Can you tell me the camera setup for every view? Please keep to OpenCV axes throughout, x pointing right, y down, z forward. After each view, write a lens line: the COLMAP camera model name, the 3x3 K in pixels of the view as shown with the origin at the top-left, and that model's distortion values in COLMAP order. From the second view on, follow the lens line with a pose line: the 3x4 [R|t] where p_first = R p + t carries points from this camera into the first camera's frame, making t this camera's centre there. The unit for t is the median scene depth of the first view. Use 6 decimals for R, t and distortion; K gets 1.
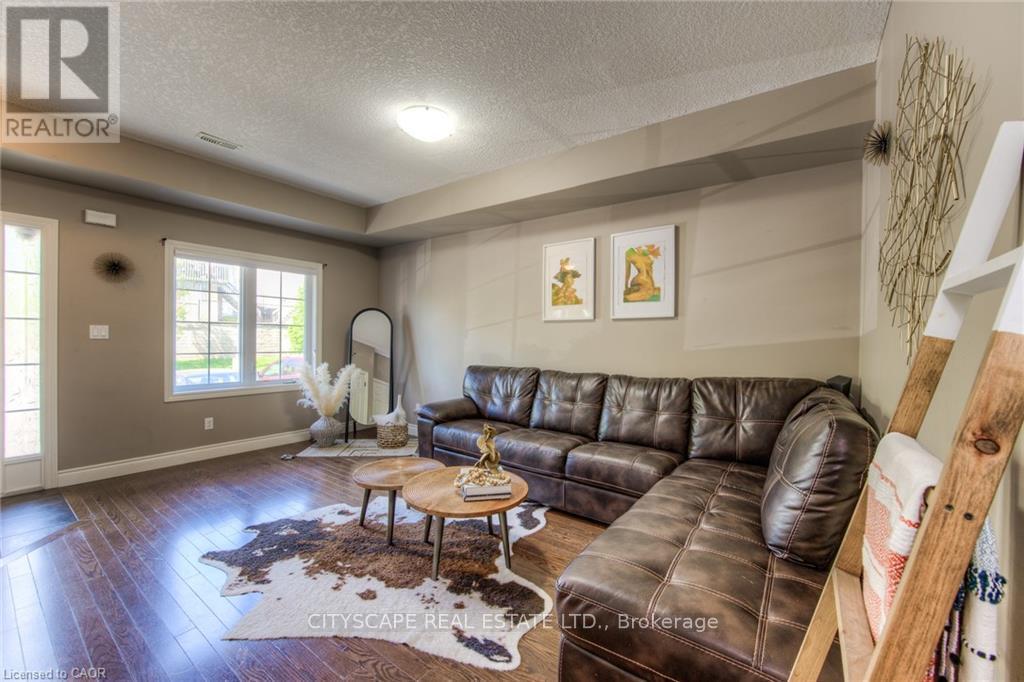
lens RADIAL K [[401.5, 0, 514.1], [0, 401.5, 350.2], [0, 0, 1]] dist [-0.002310, -0.002612]
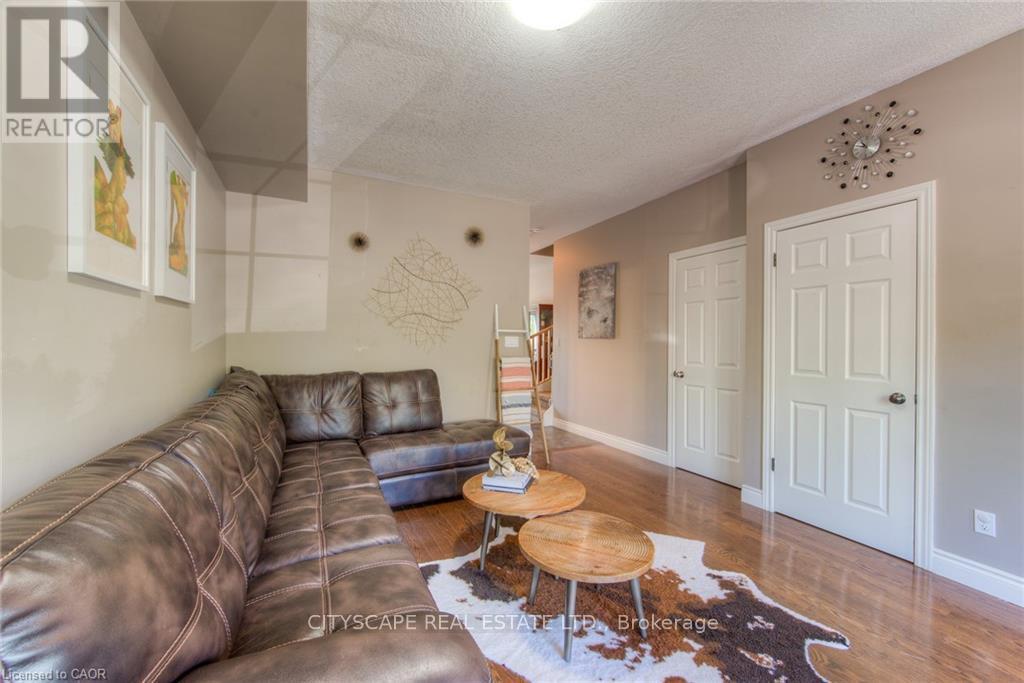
lens RADIAL K [[401.5, 0, 507.0], [0, 401.5, 343.3], [0, 0, 1]] dist [-0.002310, -0.002612]
pose [[-0.879170, -0.020945, 0.476047, -0.408311], [-0.001848, 0.999176, 0.040547, -0.046138], [-0.476504, 0.034768, -0.878484, 1.389698]]
